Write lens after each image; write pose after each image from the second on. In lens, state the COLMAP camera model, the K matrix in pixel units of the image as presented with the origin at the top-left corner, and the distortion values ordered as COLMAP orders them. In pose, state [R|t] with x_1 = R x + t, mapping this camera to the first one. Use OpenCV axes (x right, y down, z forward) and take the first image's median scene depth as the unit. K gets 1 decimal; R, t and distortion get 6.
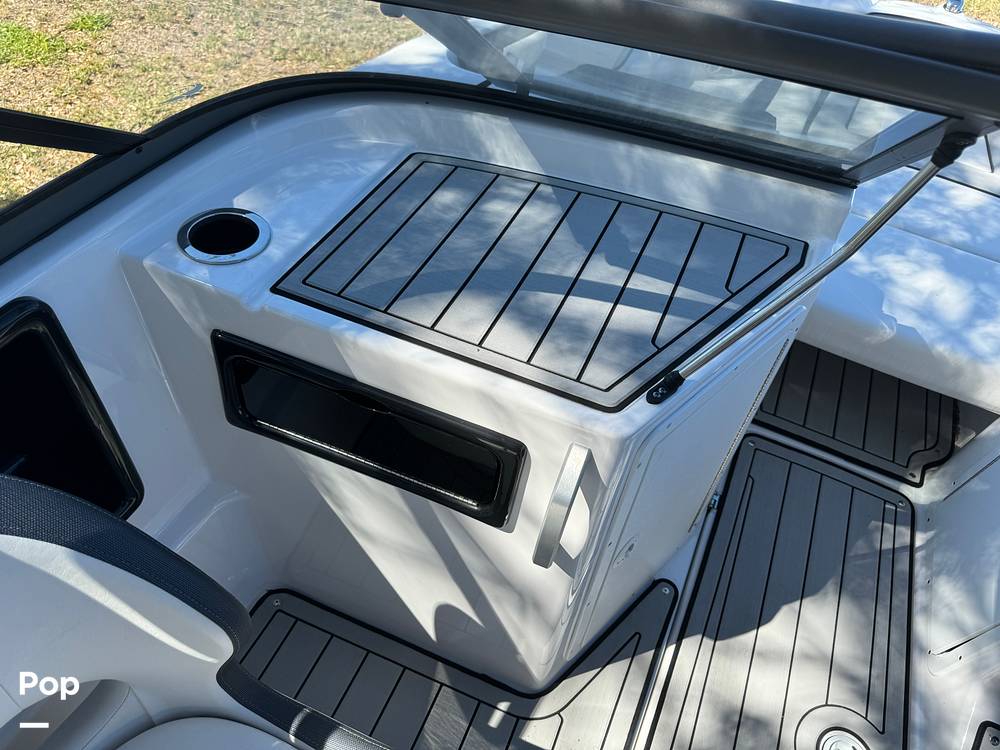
lens RADIAL K [[729.7, 0, 506.4], [0, 729.7, 378.7], [0, 0, 1]] dist [0.044736, -0.073126]
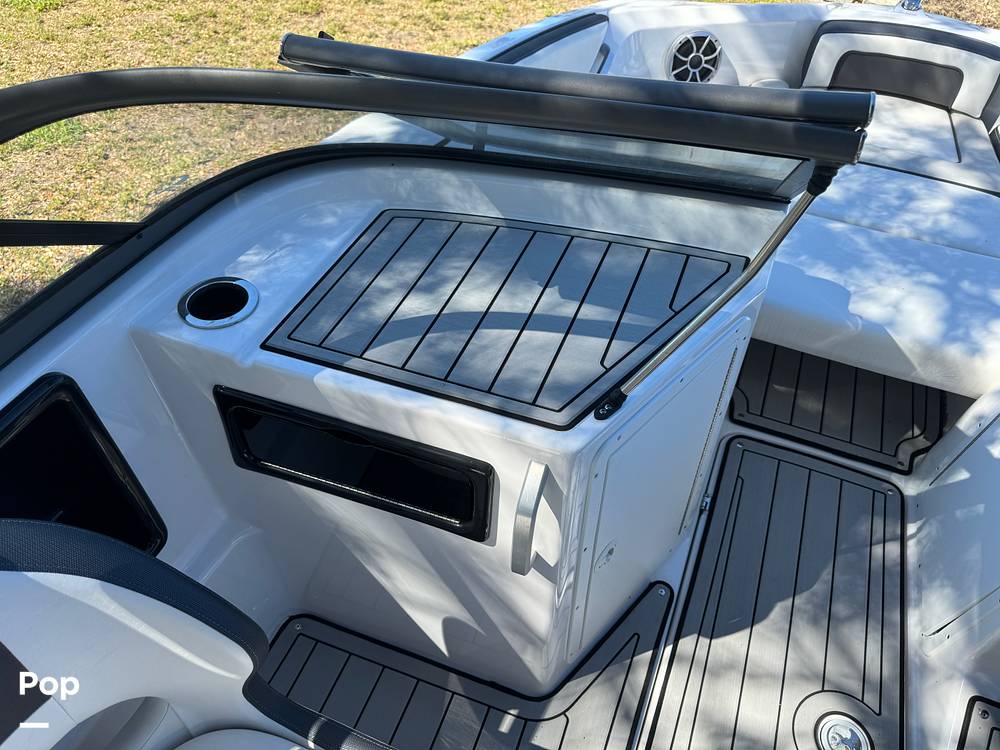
lens RADIAL K [[733.1, 0, 500.0], [0, 733.1, 375.0], [0, 0, 1]] dist [0.011450, -0.013527]
pose [[0.995317, -0.083689, -0.048375, 0.083568], [0.082125, 0.996060, -0.033478, -0.007073], [0.050986, 0.029348, 0.998268, -0.098941]]
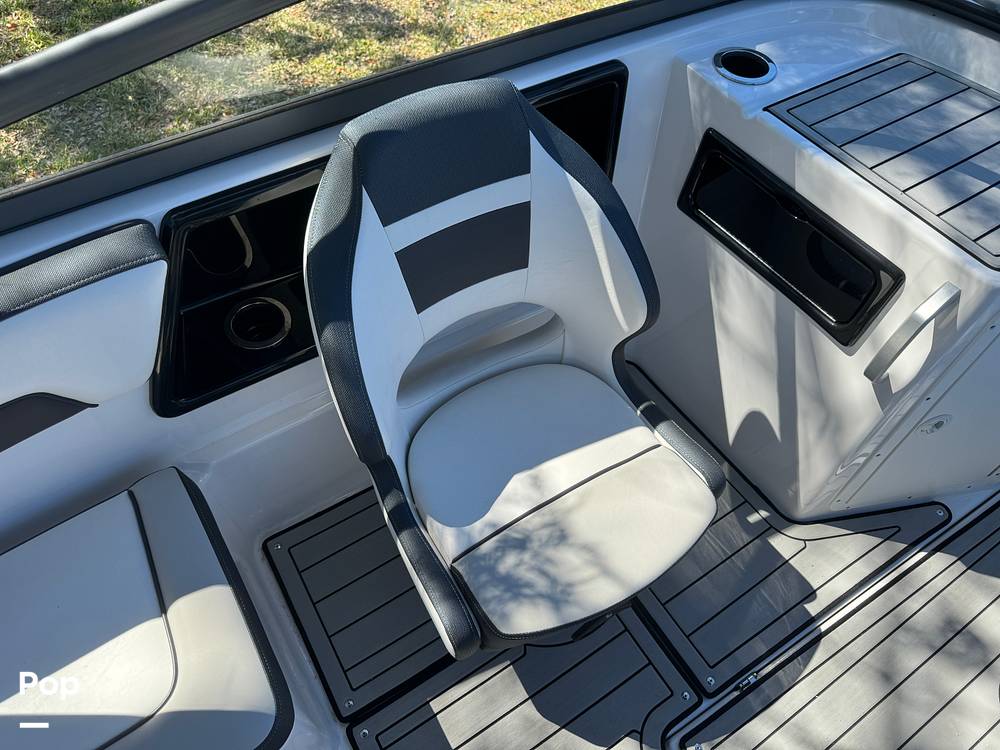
lens RADIAL K [[733.1, 0, 500.0], [0, 733.1, 375.0], [0, 0, 1]] dist [0.011450, -0.013527]
pose [[0.833944, 0.410079, -0.369287, -0.014988], [-0.389939, 0.911403, 0.131498, 0.285474], [0.390494, 0.034337, 0.919965, -0.371115]]
